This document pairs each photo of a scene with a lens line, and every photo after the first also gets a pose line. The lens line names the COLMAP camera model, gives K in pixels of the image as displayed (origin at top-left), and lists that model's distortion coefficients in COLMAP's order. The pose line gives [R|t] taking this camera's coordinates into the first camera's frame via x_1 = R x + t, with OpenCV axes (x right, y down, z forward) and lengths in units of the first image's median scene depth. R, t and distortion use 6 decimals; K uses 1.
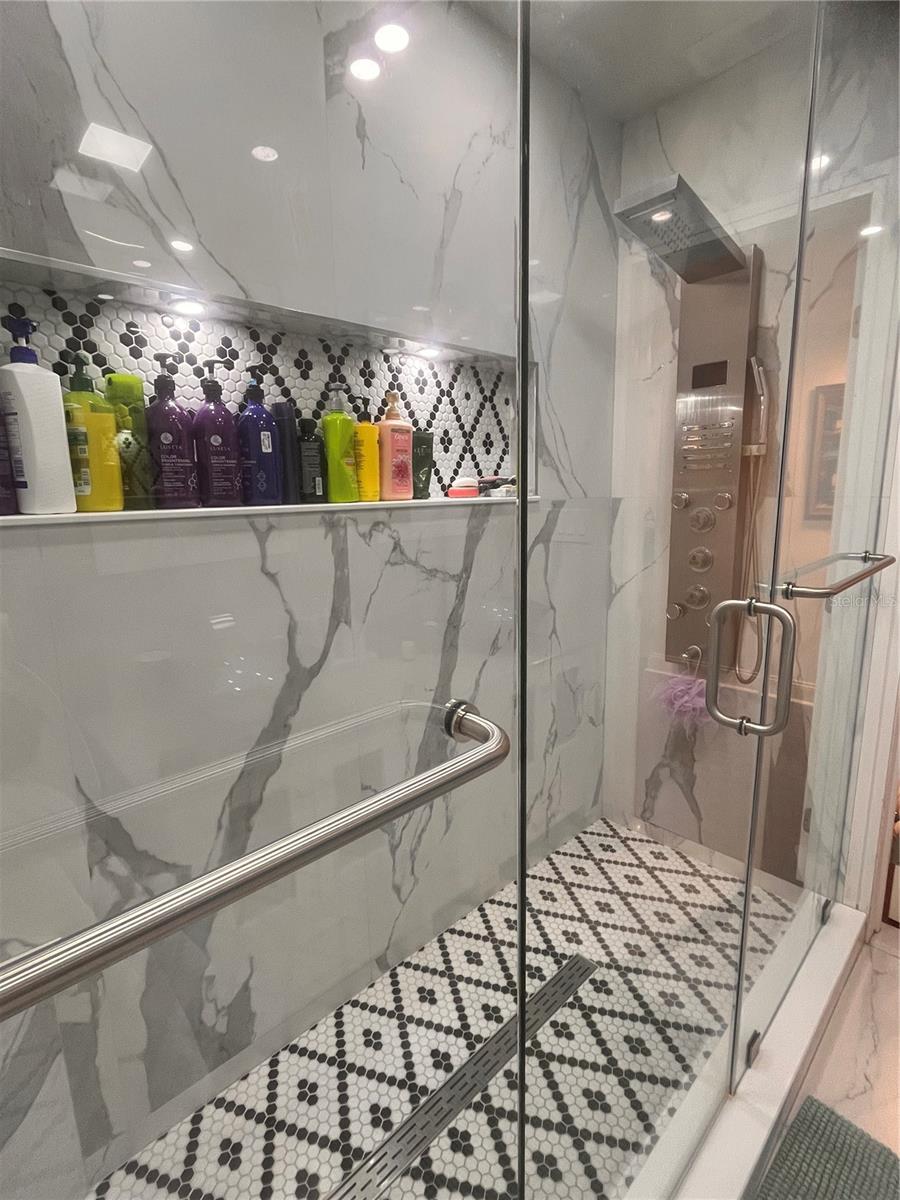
lens RADIAL K [[571.1, 0, 453.7], [0, 571.1, 592.3], [0, 0, 1]] dist [0.002498, 0.000017]
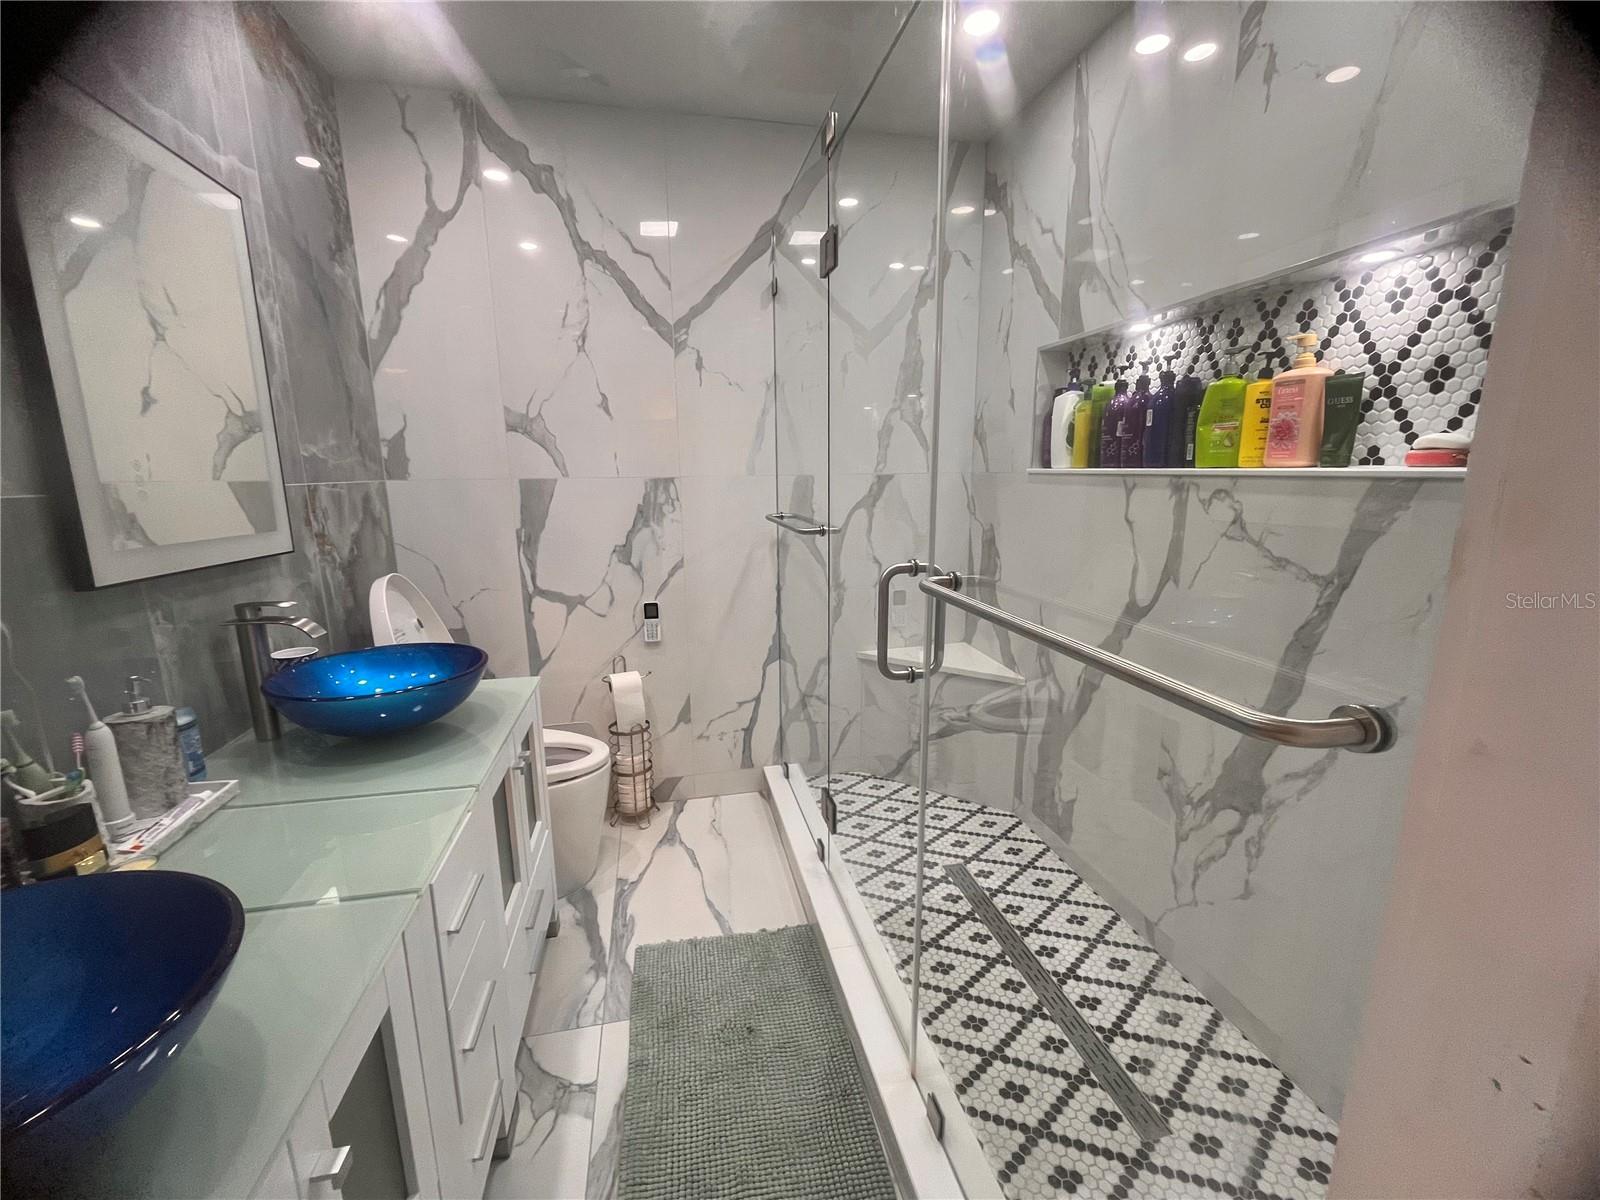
lens RADIAL K [[648.5, 0, 808.0], [0, 648.5, 596.5], [0, 0, 1]] dist [-0.002800, 0.000537]
pose [[-0.505259, 0.191818, -0.841379, 1.136620], [-0.135951, 0.945116, 0.297108, -0.180103], [0.852192, 0.264503, -0.451450, 0.941166]]
